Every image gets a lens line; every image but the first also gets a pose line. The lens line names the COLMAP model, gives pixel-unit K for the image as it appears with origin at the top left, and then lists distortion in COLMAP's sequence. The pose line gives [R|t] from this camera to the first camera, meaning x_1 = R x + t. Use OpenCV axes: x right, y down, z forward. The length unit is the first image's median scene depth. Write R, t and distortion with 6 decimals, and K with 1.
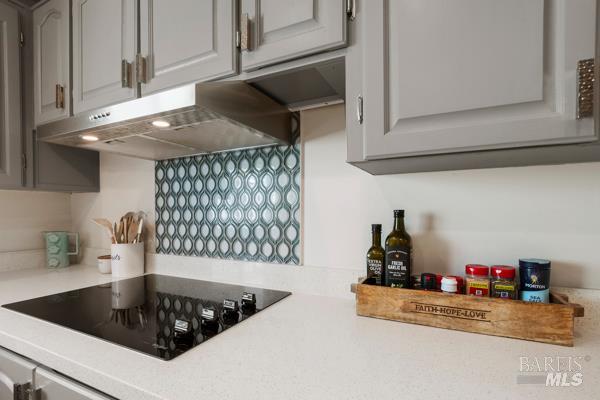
lens RADIAL K [[272.0, 0, 294.5], [0, 272.0, 211.3], [0, 0, 1]] dist [-0.004135, -0.001389]
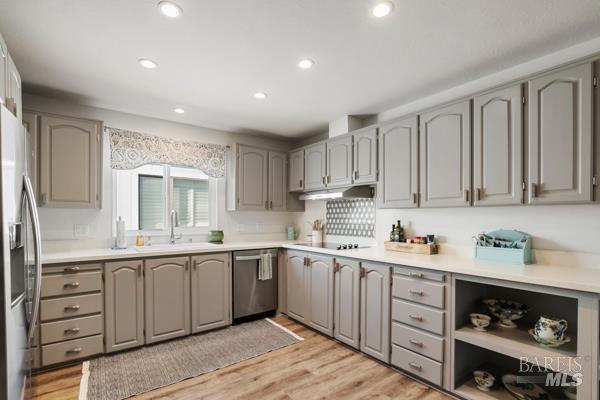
lens RADIAL K [[272.0, 0, 295.5], [0, 272.0, 219.7], [0, 0, 1]] dist [-0.004135, -0.001389]
pose [[0.881276, 0.013406, -0.472411, 0.600486], [-0.013016, 0.999907, 0.004094, -0.005167], [0.472422, 0.002541, 0.881369, -1.849505]]
